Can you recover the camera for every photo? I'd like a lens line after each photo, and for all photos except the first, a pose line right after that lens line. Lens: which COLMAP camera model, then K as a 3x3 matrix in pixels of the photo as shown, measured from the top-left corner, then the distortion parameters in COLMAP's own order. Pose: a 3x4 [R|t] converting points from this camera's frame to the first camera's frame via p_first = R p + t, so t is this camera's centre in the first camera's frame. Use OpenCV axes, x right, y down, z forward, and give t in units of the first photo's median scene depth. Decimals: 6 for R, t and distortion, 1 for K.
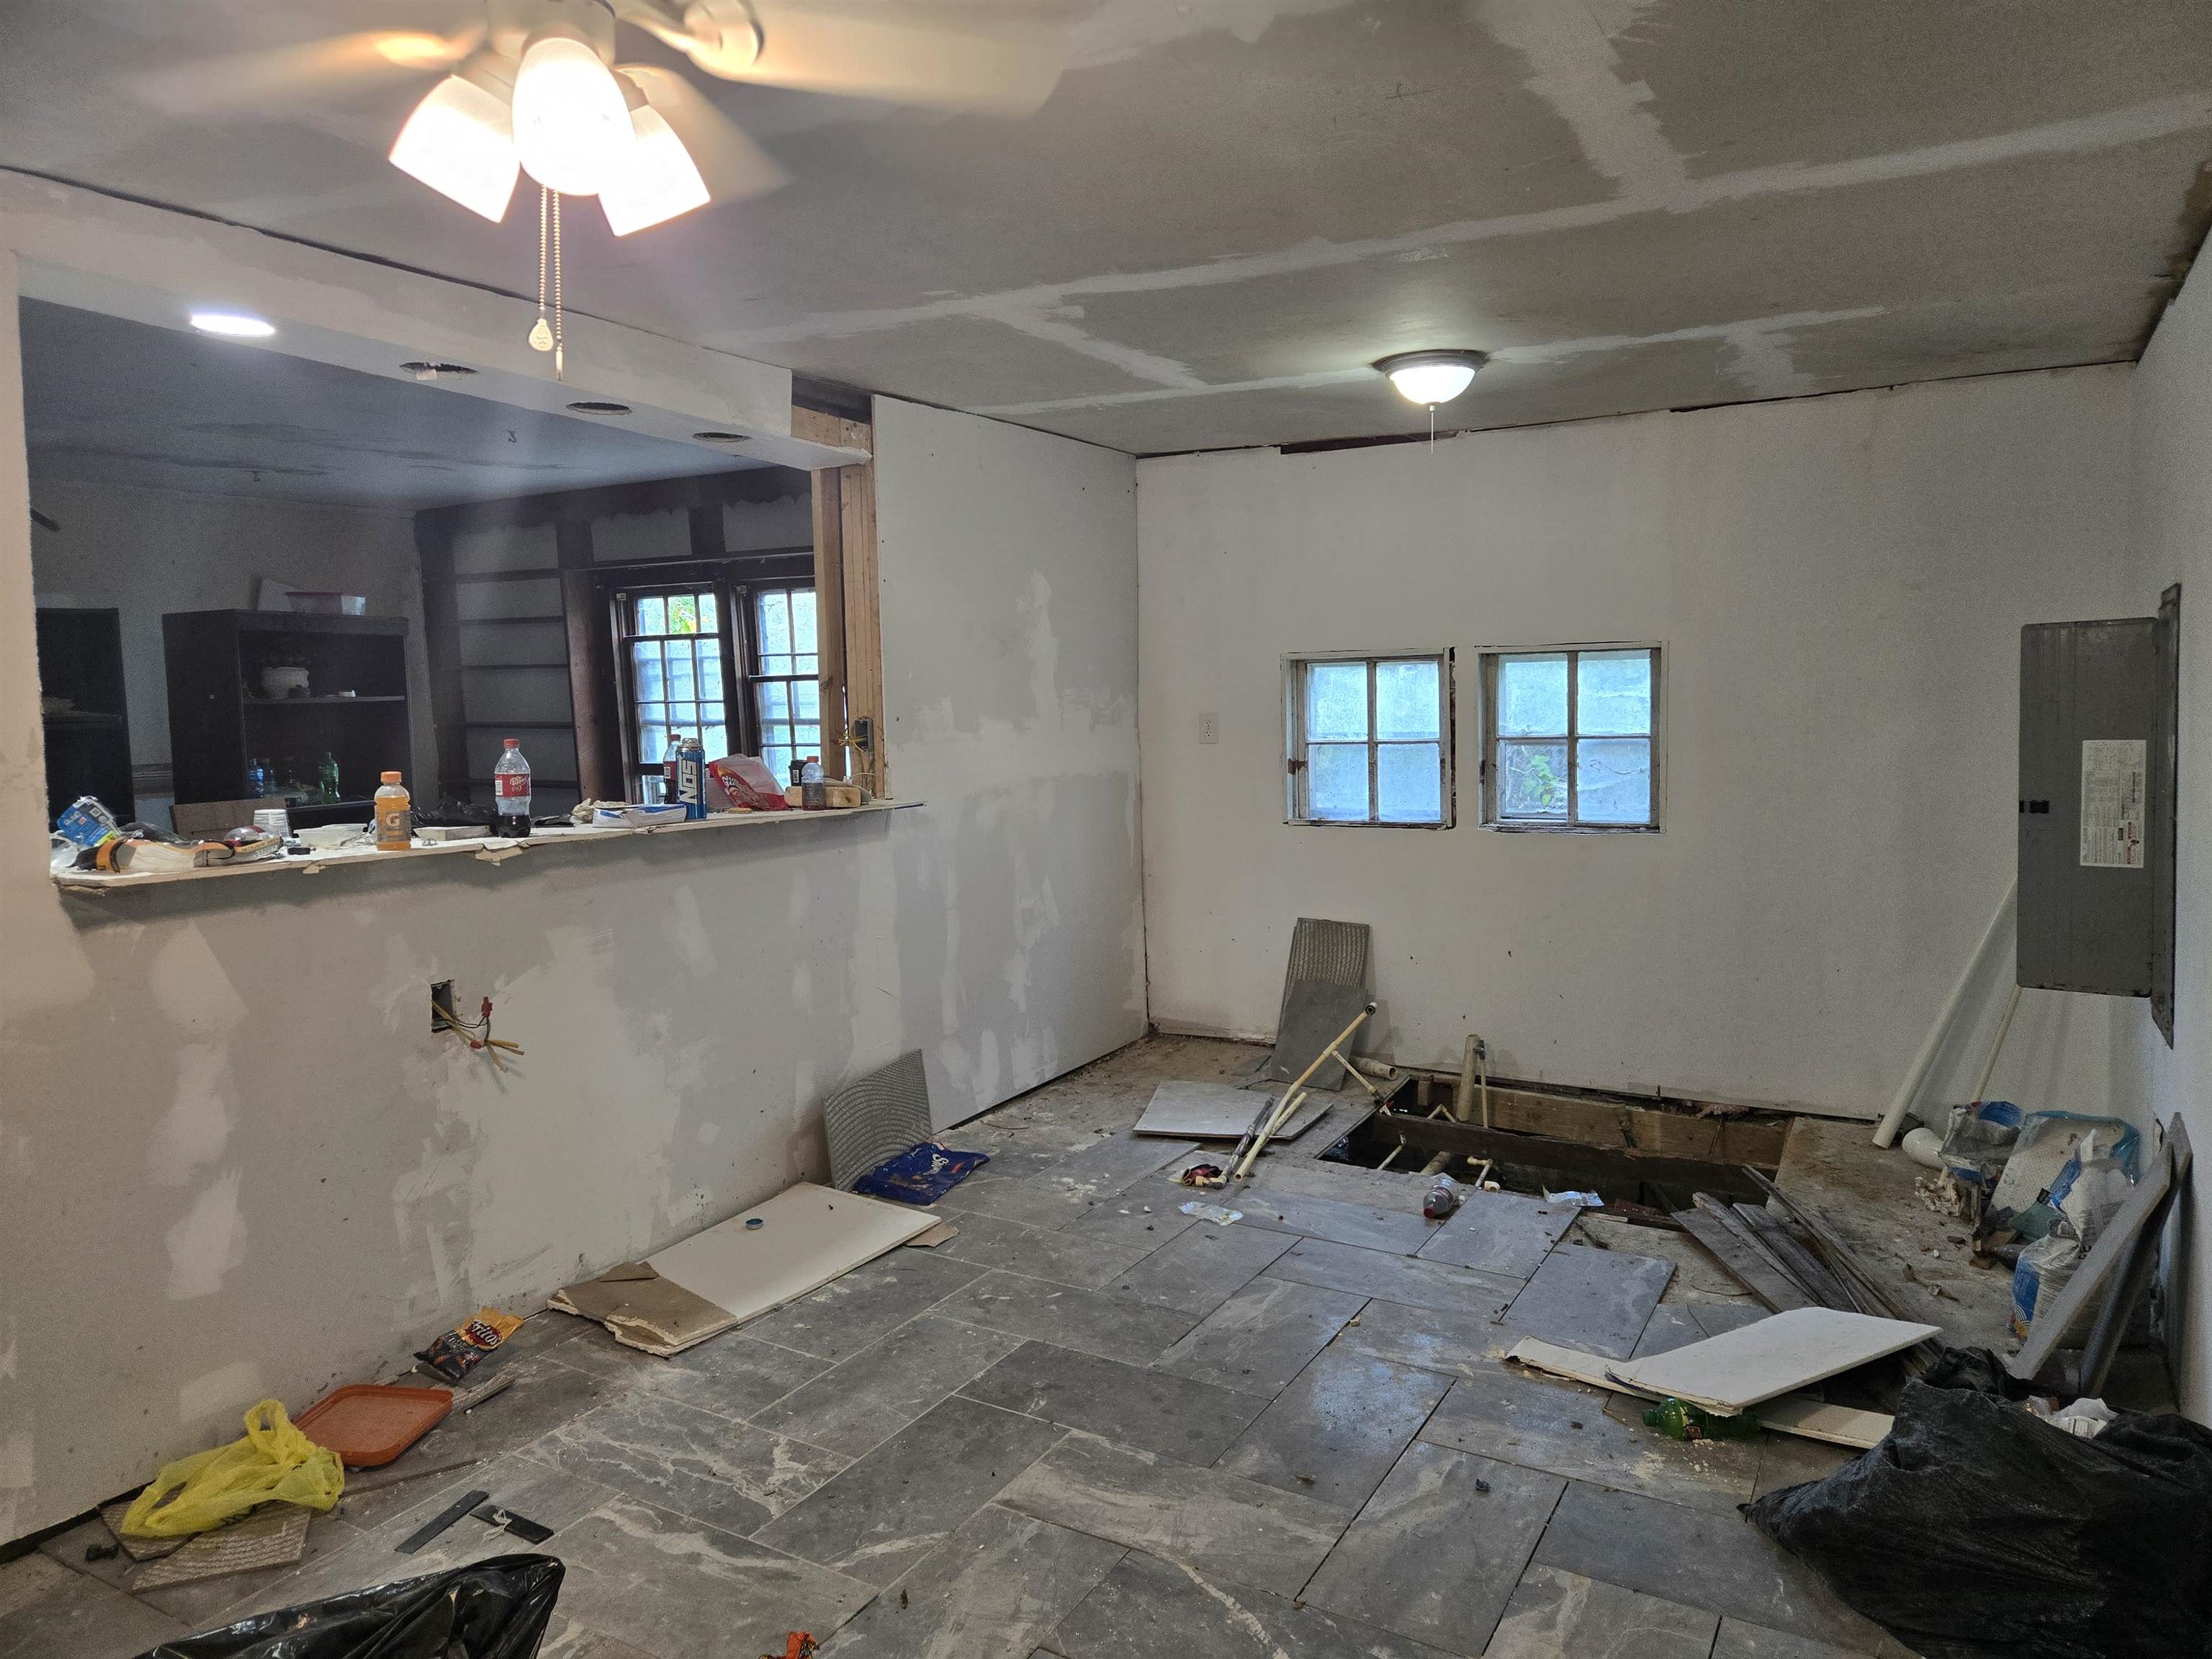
lens RADIAL K [[1498.3, 0, 1101.2], [0, 1498.3, 818.4], [0, 0, 1]] dist [0.002199, 0.000287]
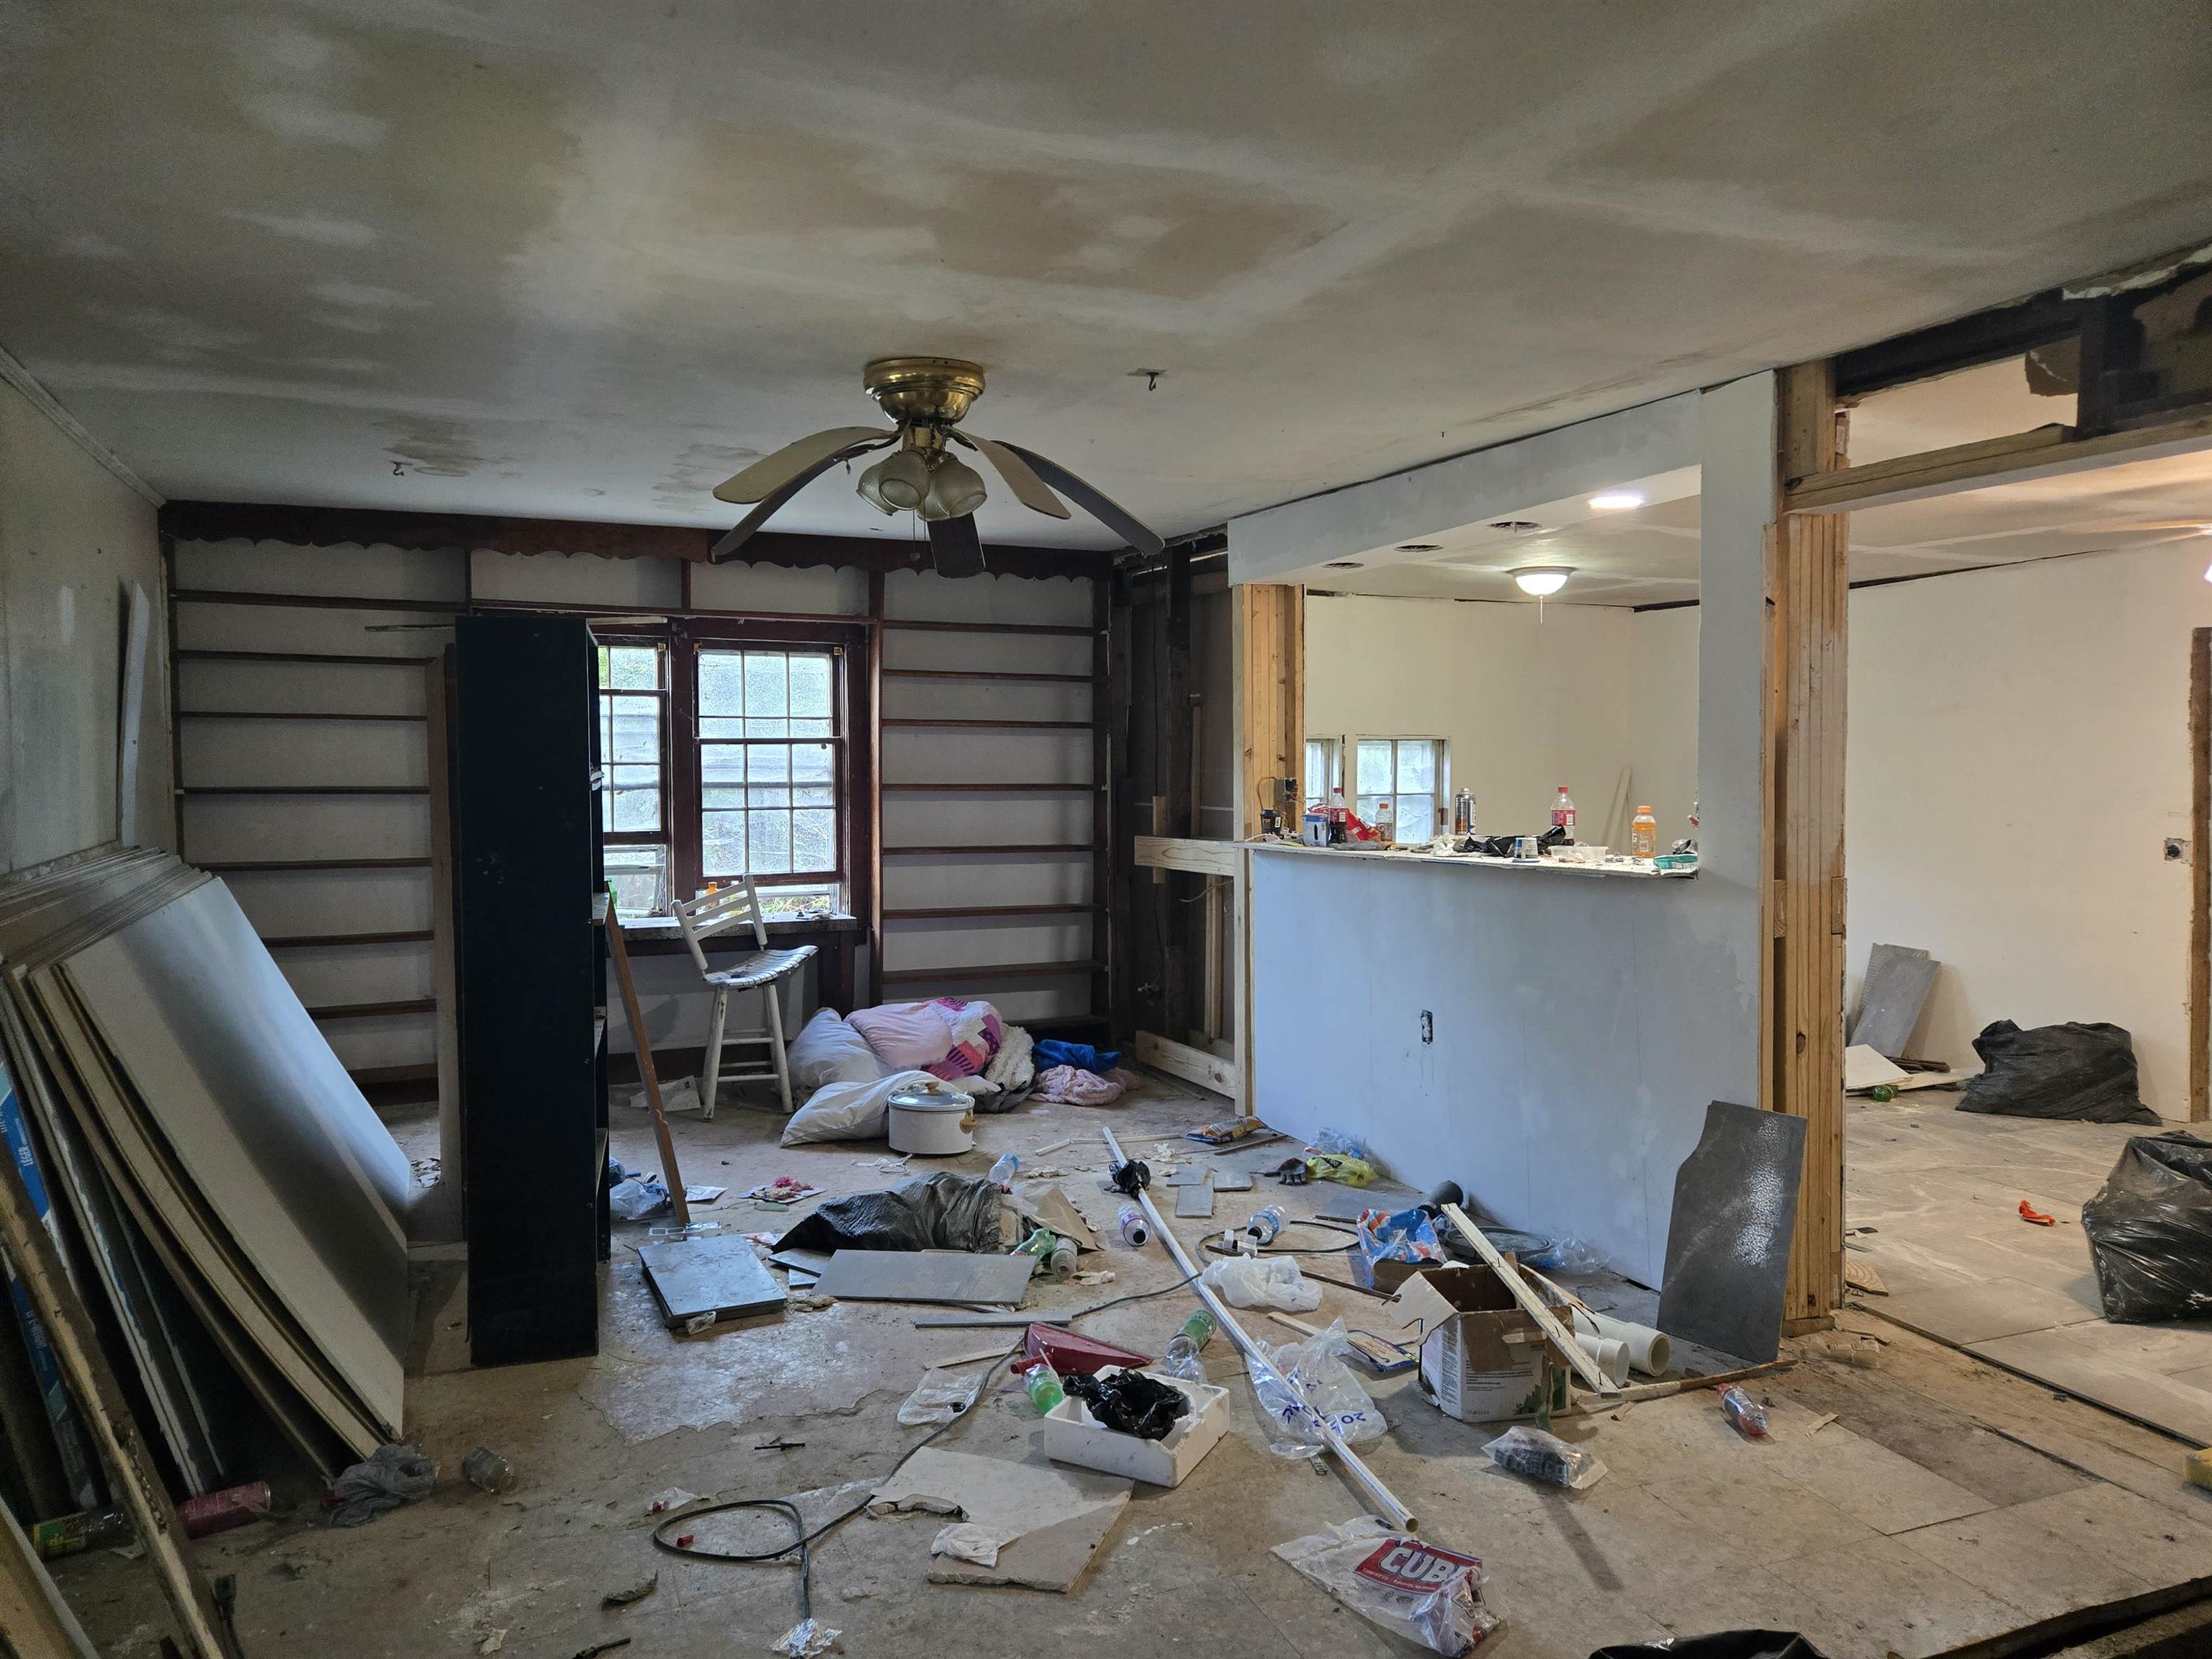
lens RADIAL K [[1498.3, 0, 1101.2], [0, 1498.3, 818.4], [0, 0, 1]] dist [0.002199, 0.000287]
pose [[0.589622, -0.015413, 0.807532, -2.201357], [0.058412, 0.998014, -0.023601, -0.018250], [-0.805564, 0.061085, 0.589351, 0.625873]]
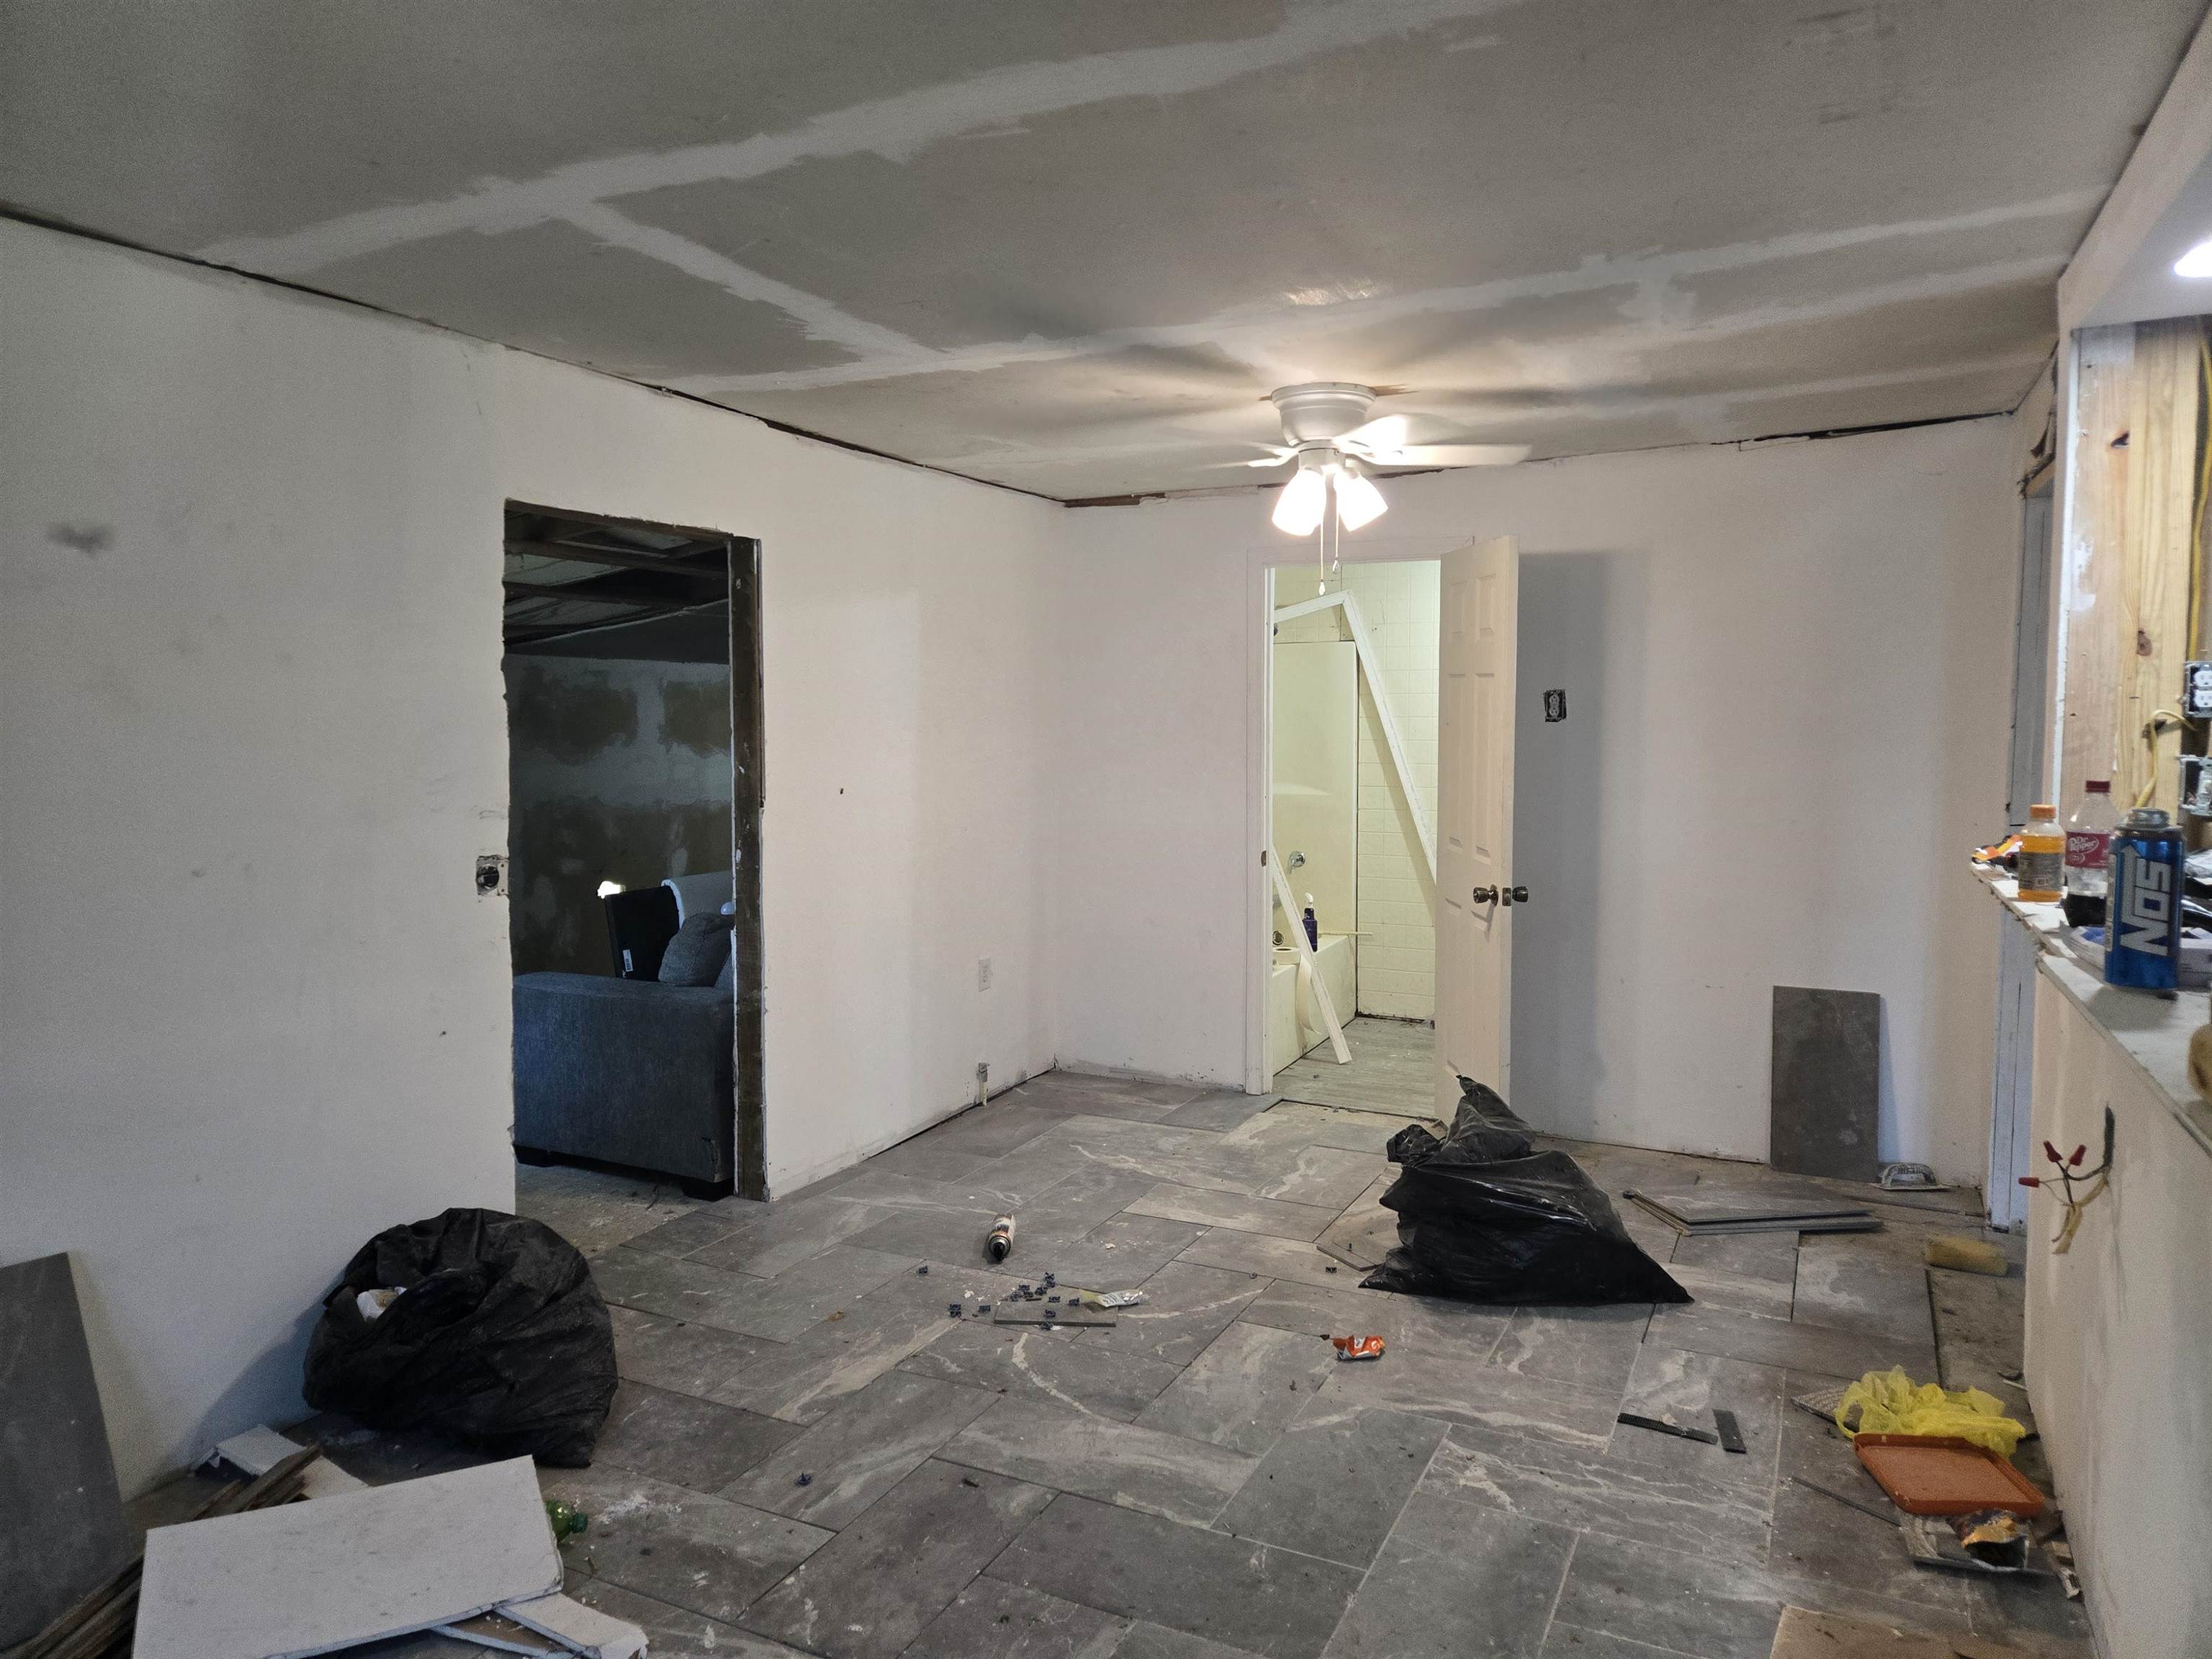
lens RADIAL K [[1498.3, 0, 1101.2], [0, 1498.3, 818.4], [0, 0, 1]] dist [0.002199, 0.000287]
pose [[-0.997874, 0.021907, -0.061387, 0.099648], [0.012290, 0.988170, 0.152871, -0.171401], [0.064010, 0.151791, -0.986338, 1.964709]]
